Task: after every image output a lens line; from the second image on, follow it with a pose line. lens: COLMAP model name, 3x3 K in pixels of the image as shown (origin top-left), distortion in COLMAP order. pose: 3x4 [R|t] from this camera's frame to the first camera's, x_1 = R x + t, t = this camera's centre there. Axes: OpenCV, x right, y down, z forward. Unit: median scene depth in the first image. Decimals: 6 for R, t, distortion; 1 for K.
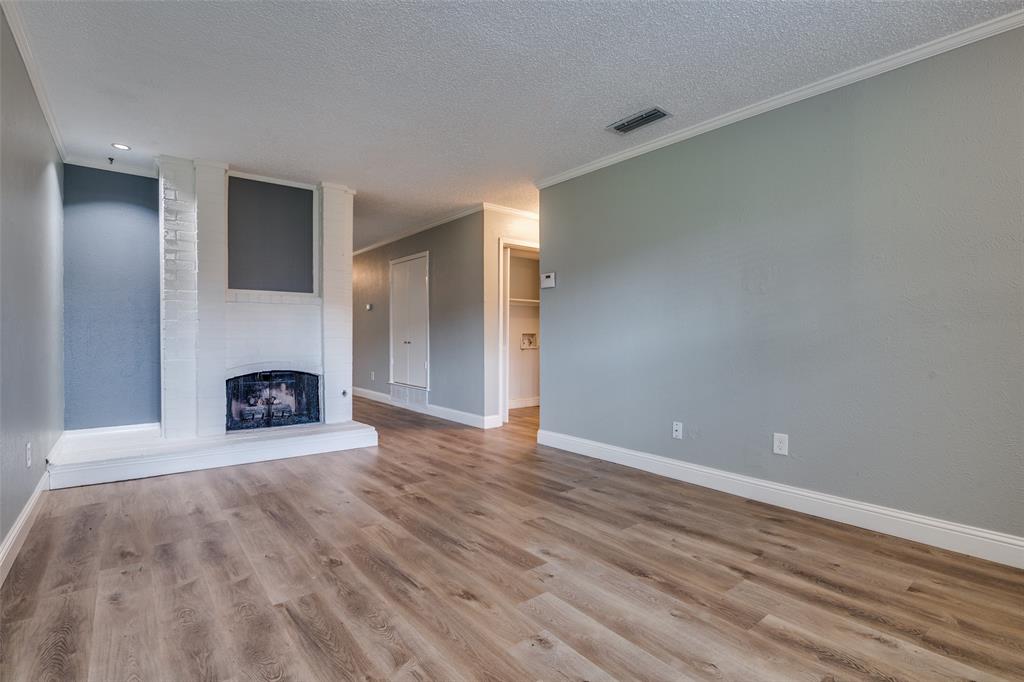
lens RADIAL K [[478.8, 0, 501.3], [0, 478.8, 342.2], [0, 0, 1]] dist [-0.017537, -0.000298]
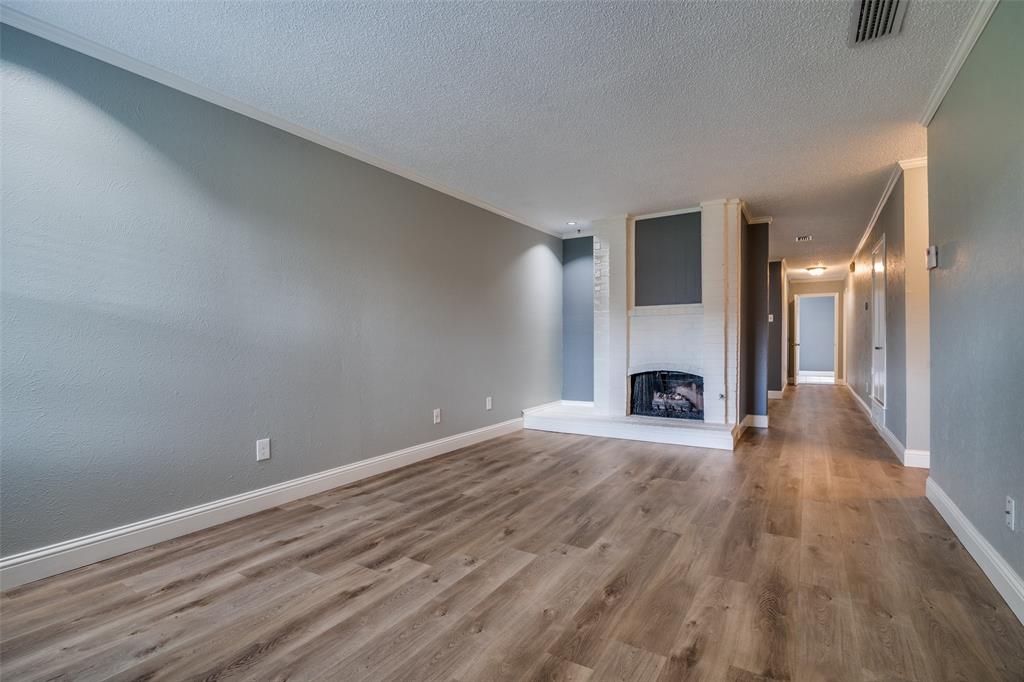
lens RADIAL K [[478.8, 0, 521.0], [0, 478.8, 339.2], [0, 0, 1]] dist [-0.017537, -0.000298]
pose [[0.354294, -0.013168, -0.935041, 0.991934], [-0.001575, 0.999891, -0.014678, -0.003534], [0.935133, 0.006673, 0.354235, 0.431236]]
